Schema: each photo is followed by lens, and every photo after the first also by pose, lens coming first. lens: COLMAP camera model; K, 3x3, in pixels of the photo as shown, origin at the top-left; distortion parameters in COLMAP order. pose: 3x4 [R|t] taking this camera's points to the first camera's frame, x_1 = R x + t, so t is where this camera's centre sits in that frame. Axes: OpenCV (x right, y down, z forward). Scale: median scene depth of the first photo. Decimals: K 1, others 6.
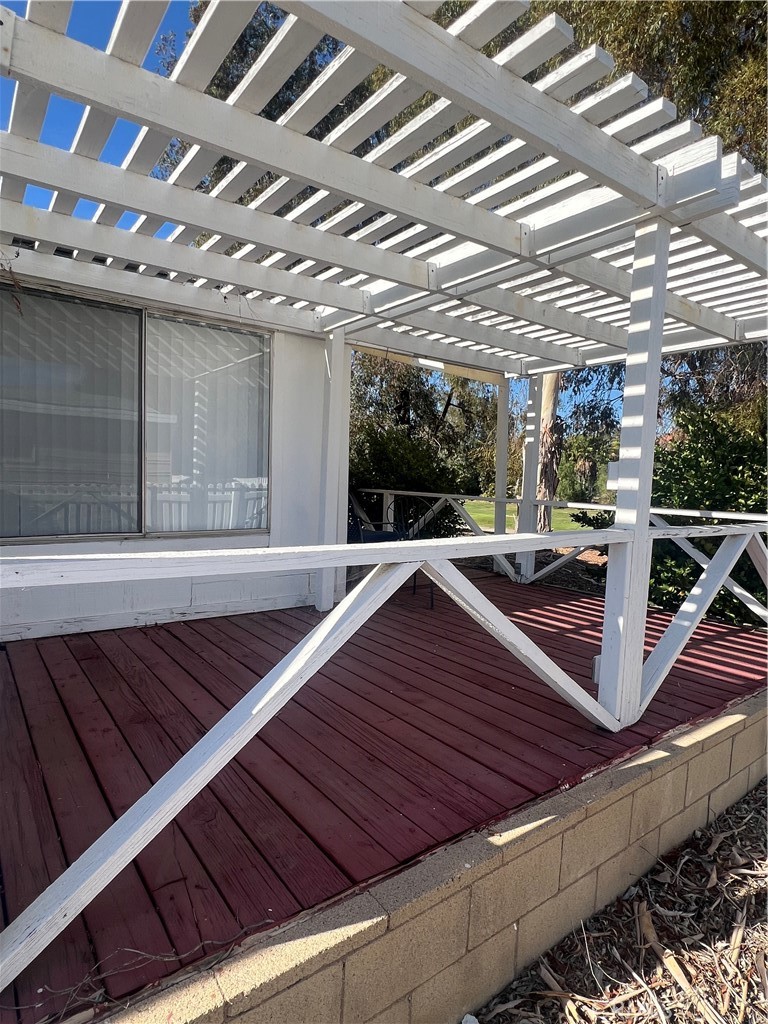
lens RADIAL K [[572.4, 0, 387.1], [0, 572.4, 511.9], [0, 0, 1]] dist [-0.001191, -0.000304]
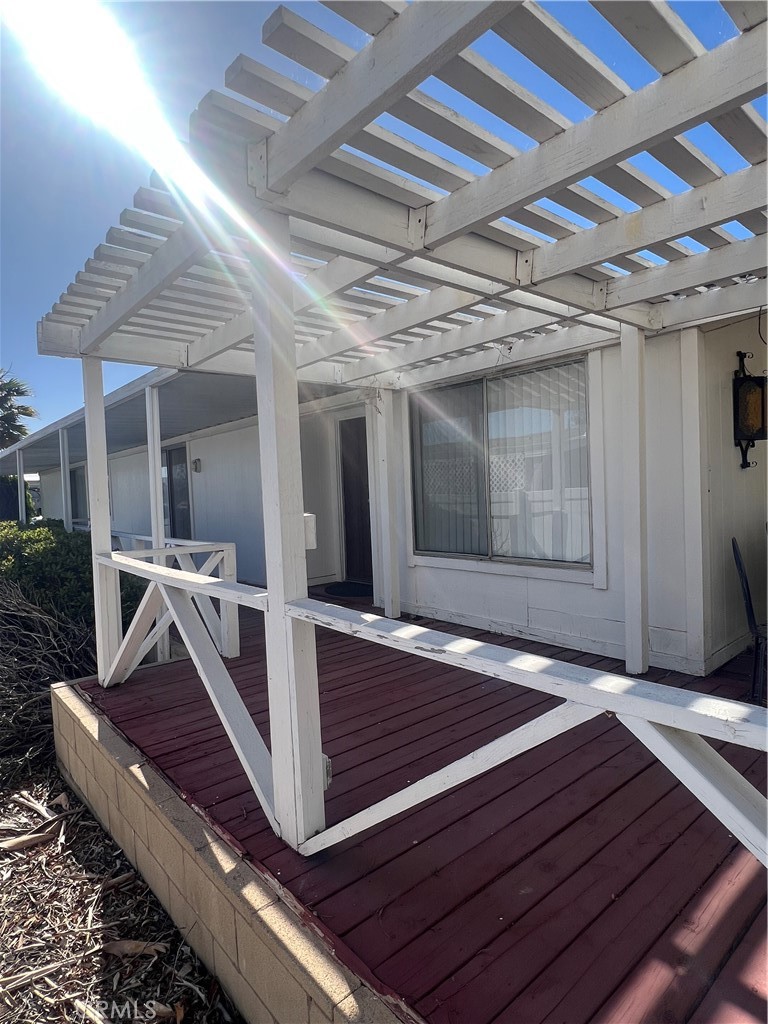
lens RADIAL K [[572.4, 0, 387.1], [0, 572.4, 511.9], [0, 0, 1]] dist [-0.001191, -0.000304]
pose [[0.068421, 0.008339, -0.997622, 1.298147], [-0.022800, 0.999717, 0.006793, -0.103038], [0.997396, 0.022281, 0.068592, 1.140185]]
